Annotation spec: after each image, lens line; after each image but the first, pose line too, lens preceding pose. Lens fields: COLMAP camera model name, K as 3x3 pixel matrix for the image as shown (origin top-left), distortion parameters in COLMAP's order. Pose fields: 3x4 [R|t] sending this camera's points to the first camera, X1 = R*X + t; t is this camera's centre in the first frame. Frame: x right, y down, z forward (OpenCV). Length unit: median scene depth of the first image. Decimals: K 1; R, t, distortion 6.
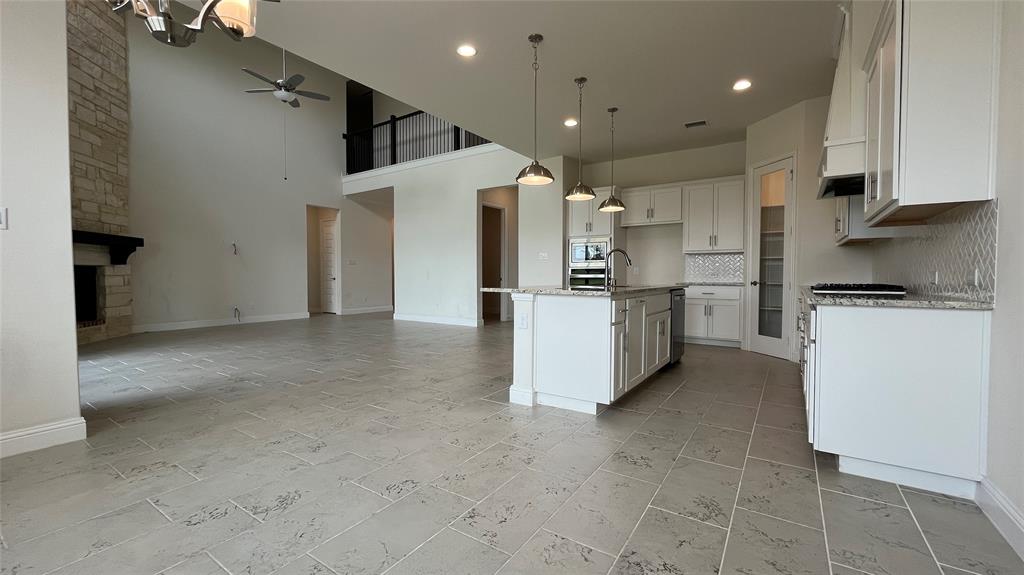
lens RADIAL K [[415.0, 0, 509.0], [0, 415.0, 286.2], [0, 0, 1]] dist [-0.002419, -0.000406]
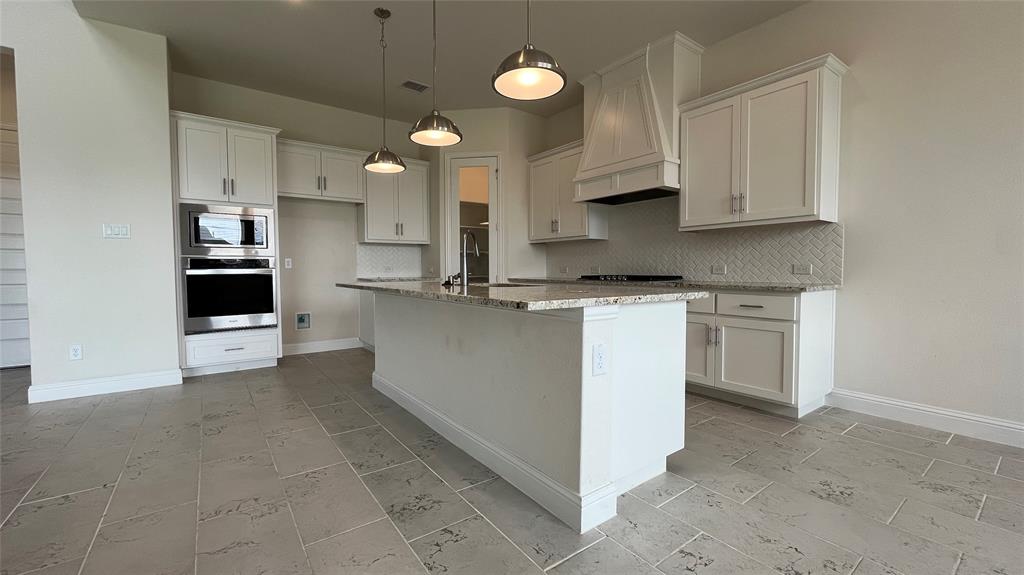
lens RADIAL K [[415.0, 0, 509.0], [0, 415.0, 286.2], [0, 0, 1]] dist [-0.002419, -0.000406]
pose [[0.338455, -0.042940, 0.940002, -0.242193], [0.029136, 0.998958, 0.035143, -0.014070], [-0.940531, 0.015494, 0.339353, 0.473321]]
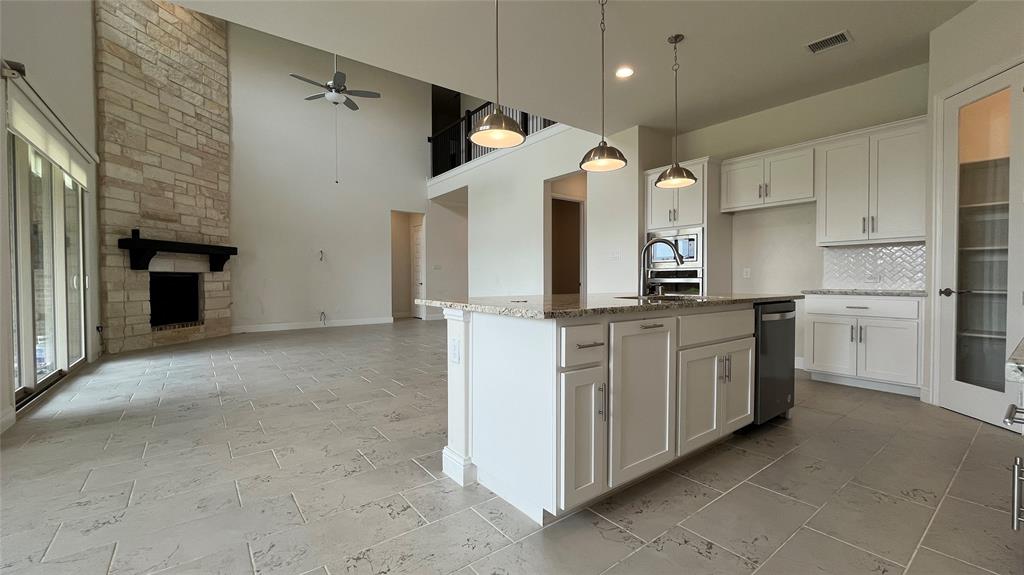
lens RADIAL K [[415.0, 0, 509.0], [0, 415.0, 286.2], [0, 0, 1]] dist [-0.002419, -0.000406]
pose [[0.947132, 0.001268, -0.320841, 0.163915], [-0.004359, 0.999951, -0.008917, -0.006518], [0.320814, 0.009844, 0.947091, 0.208423]]
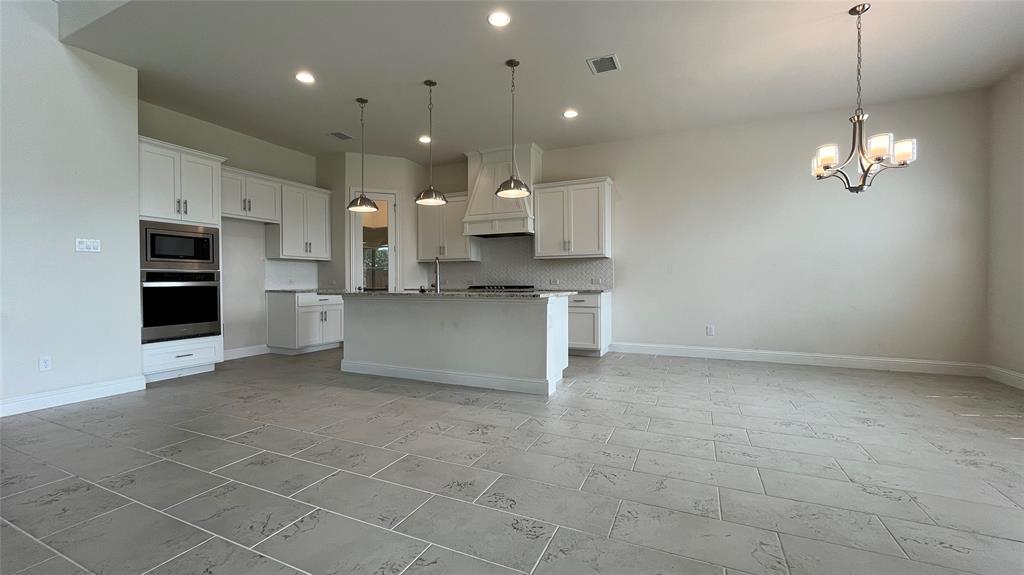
lens RADIAL K [[415.0, 0, 509.0], [0, 415.0, 286.2], [0, 0, 1]] dist [-0.002419, -0.000406]
pose [[-0.165636, -0.012865, 0.986103, -0.556502], [0.029928, 0.999389, 0.018066, -0.019035], [-0.985733, 0.032505, -0.165150, 0.664585]]
